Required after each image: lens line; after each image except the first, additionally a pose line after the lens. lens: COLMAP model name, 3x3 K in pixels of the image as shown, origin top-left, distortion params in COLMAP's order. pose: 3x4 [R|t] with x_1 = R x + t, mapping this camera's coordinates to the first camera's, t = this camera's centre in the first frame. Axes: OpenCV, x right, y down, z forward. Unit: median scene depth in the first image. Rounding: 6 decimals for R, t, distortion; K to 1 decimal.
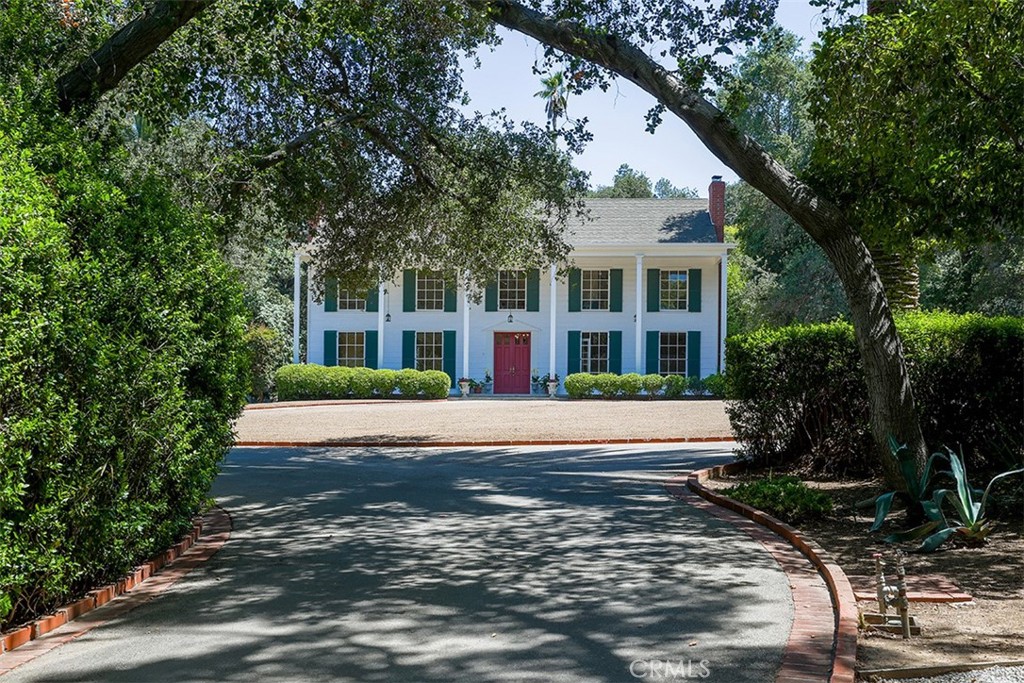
lens RADIAL K [[1319.1, 0, 513.3], [0, 1319.1, 339.0], [0, 0, 1]] dist [0.029113, 0.000000]
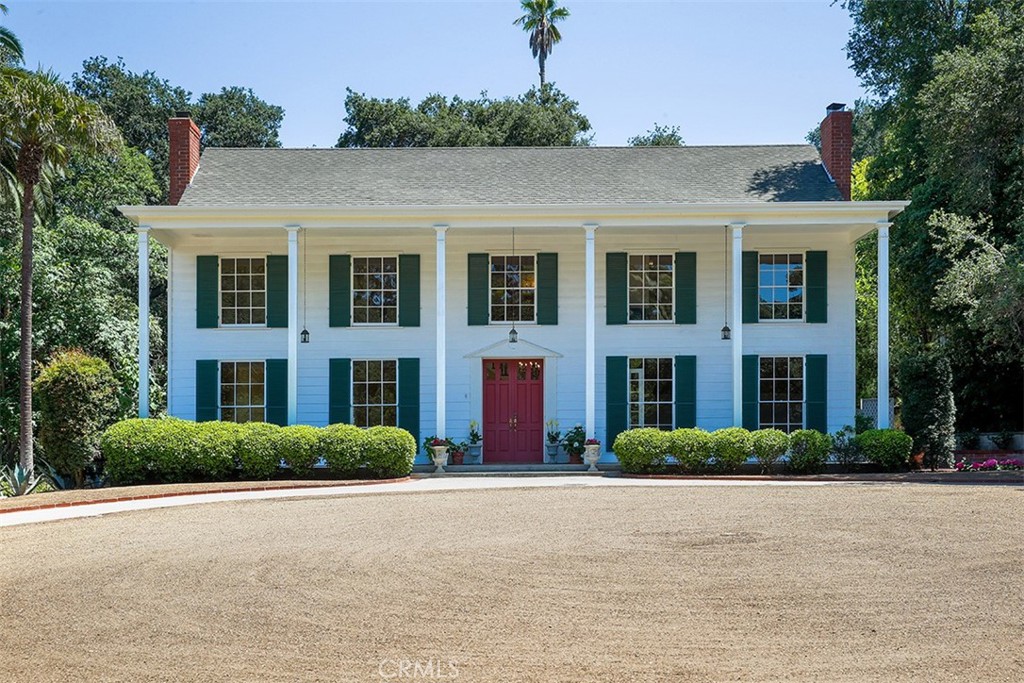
lens RADIAL K [[1508.0, 0, 509.9], [0, 1508.0, 344.3], [0, 0, 1]] dist [0.008625, 0.000000]
pose [[0.999136, -0.009920, 0.040357, -0.030551], [0.010733, 0.999743, -0.019970, 0.001687], [-0.040148, 0.020386, 0.998986, 0.323474]]
